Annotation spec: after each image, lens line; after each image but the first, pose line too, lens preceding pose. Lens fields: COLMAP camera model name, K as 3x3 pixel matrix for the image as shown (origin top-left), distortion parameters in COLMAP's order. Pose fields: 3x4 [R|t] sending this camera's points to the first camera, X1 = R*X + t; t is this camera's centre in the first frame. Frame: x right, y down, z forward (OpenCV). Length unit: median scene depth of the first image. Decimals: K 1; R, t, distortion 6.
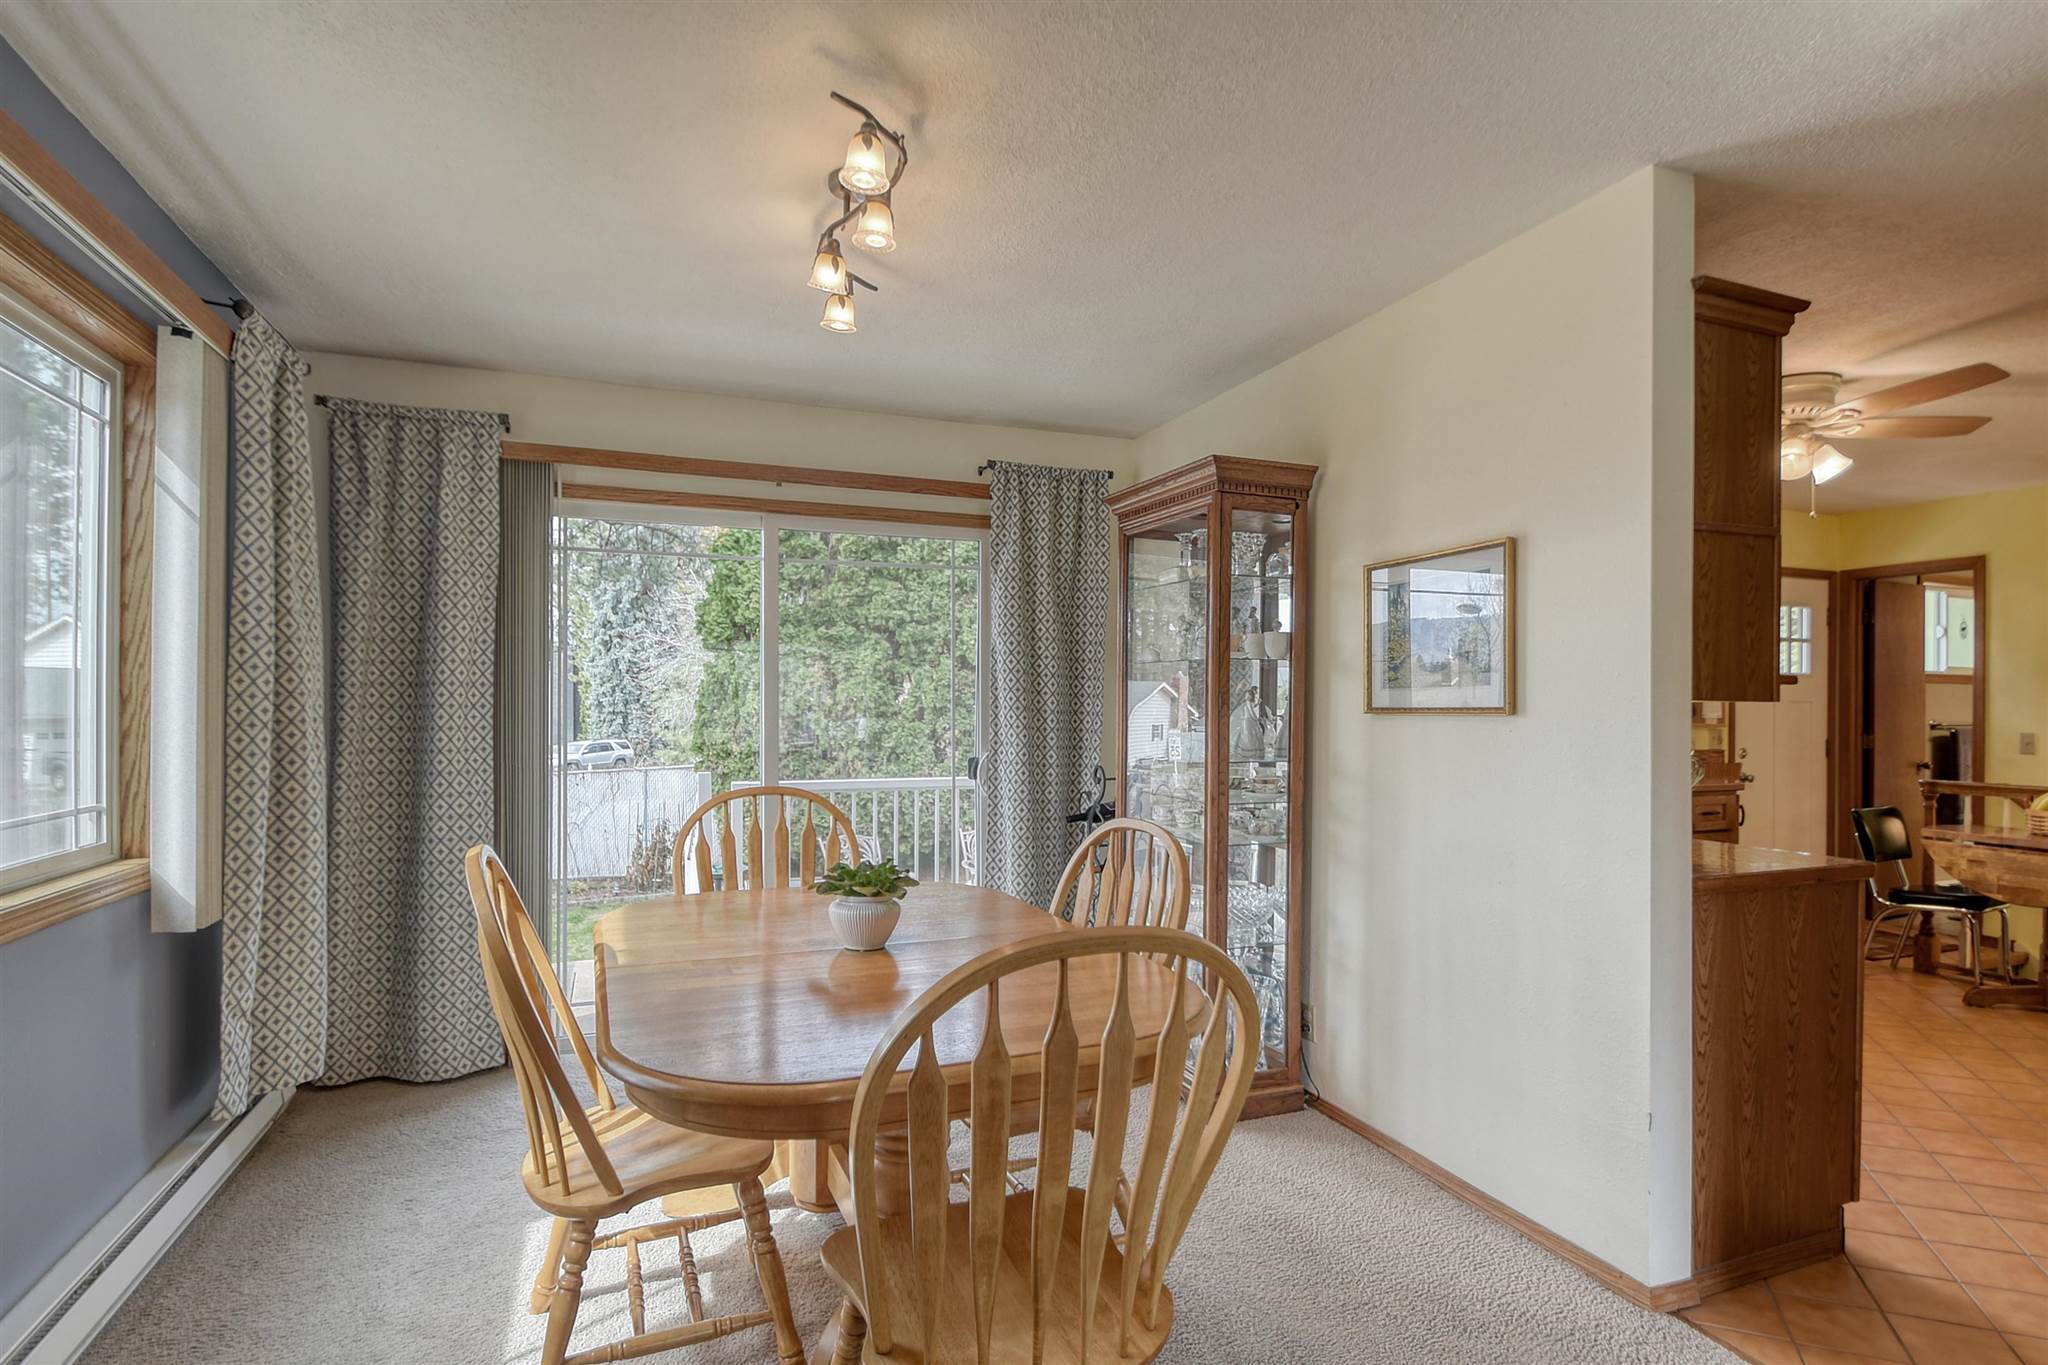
lens RADIAL K [[997.7, 0, 1024.0], [0, 997.7, 682.5], [0, 0, 1]] dist [-0.000752, -0.000087]
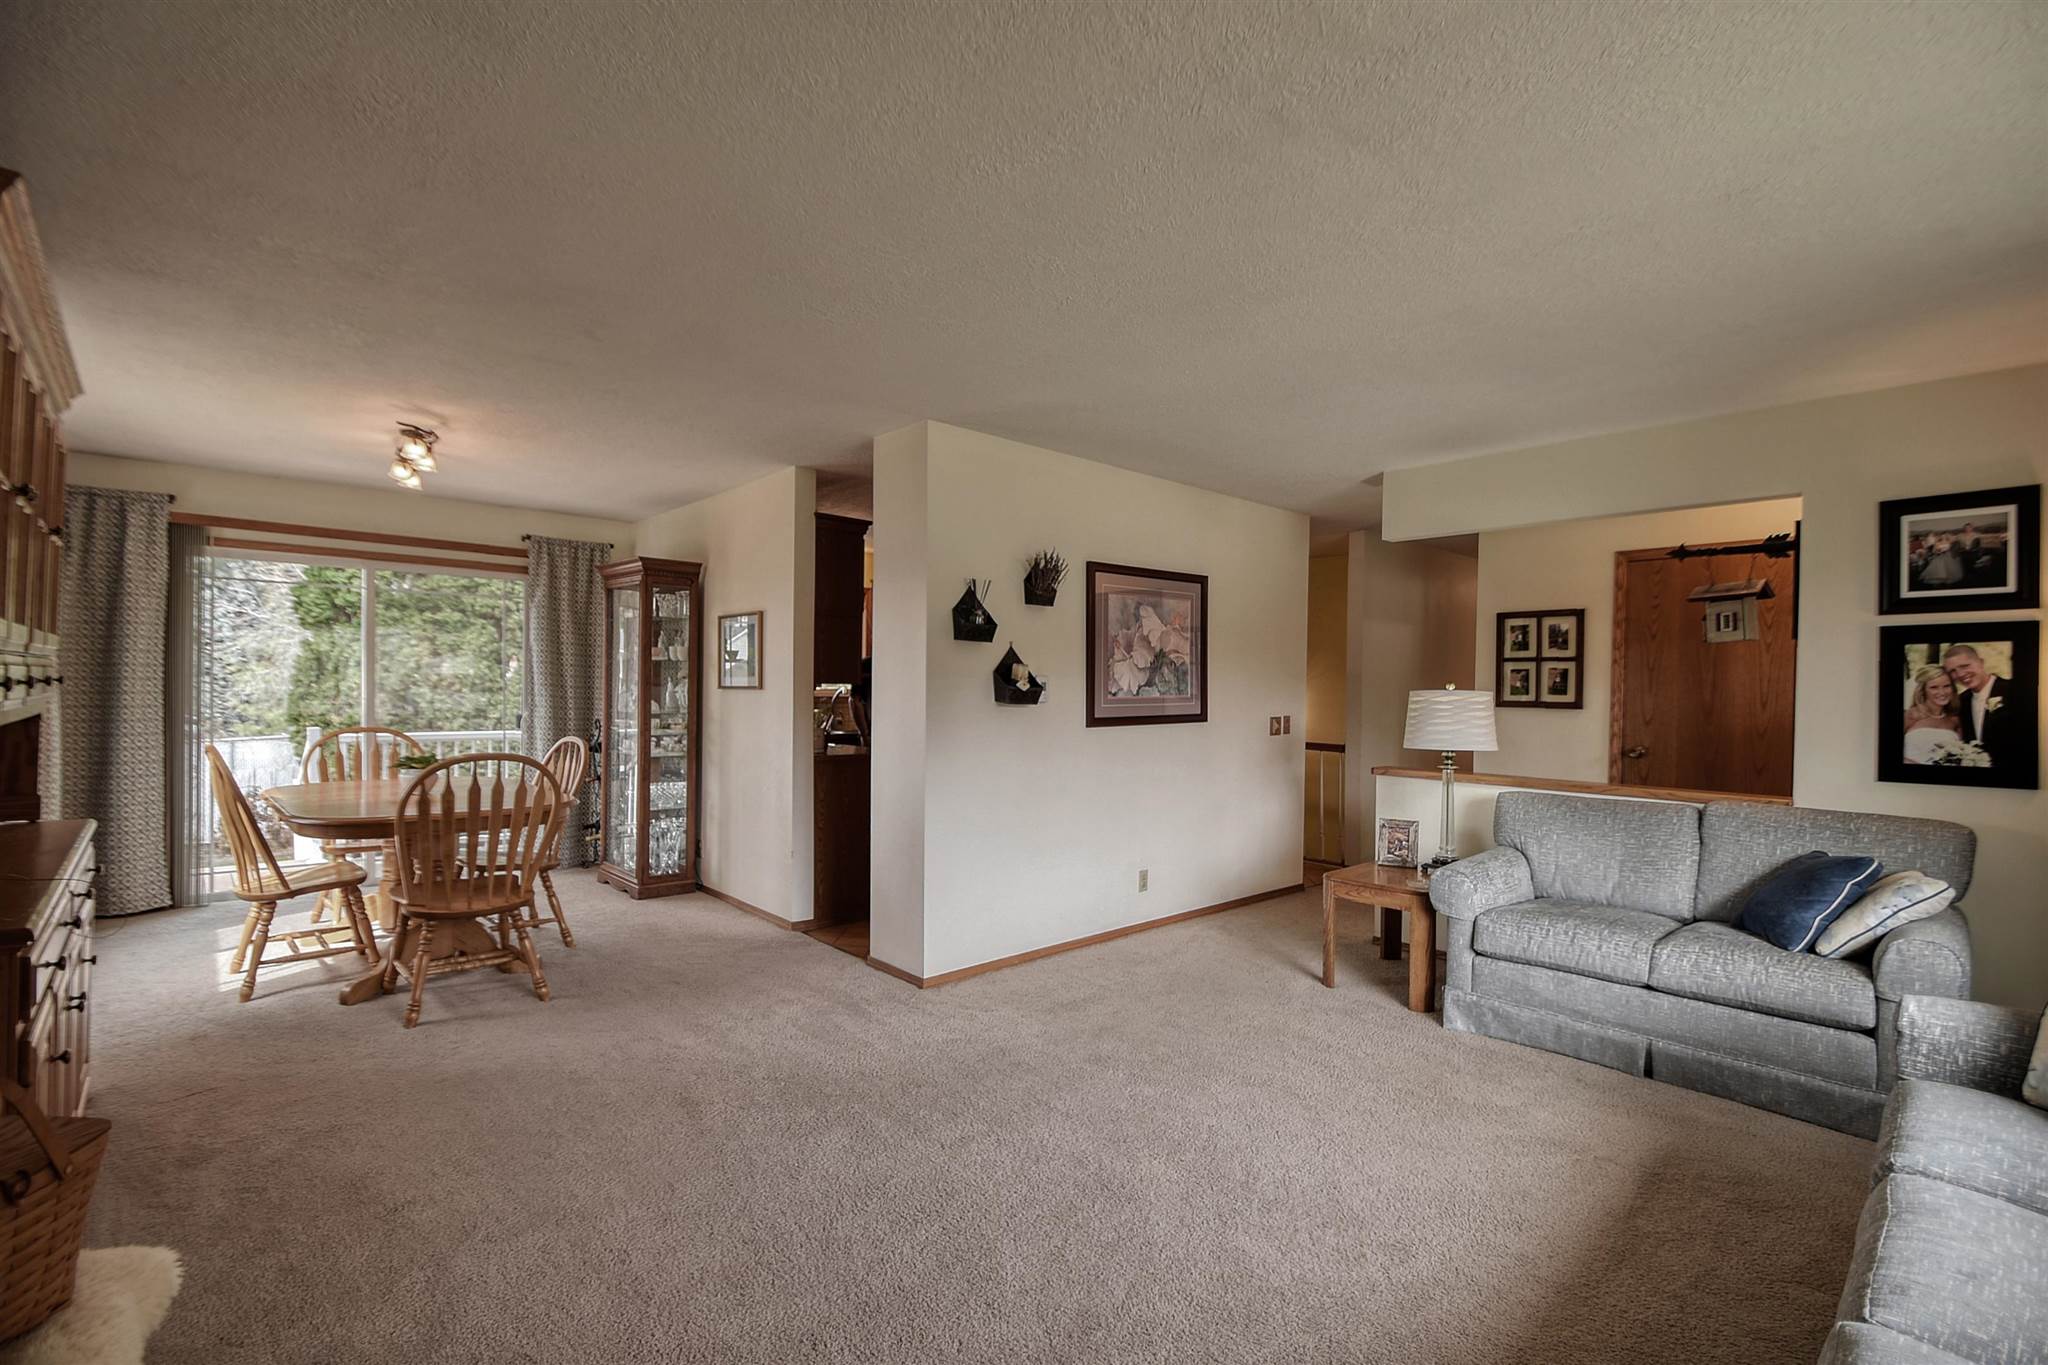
lens RADIAL K [[912.2, 0, 1019.0], [0, 912.2, 691.9], [0, 0, 1]] dist [0.025623, -0.022994]
pose [[0.935254, 0.009729, 0.353843, 0.189769], [-0.020195, 0.999461, 0.025898, -0.017617], [-0.353400, -0.031367, 0.934946, -0.711293]]
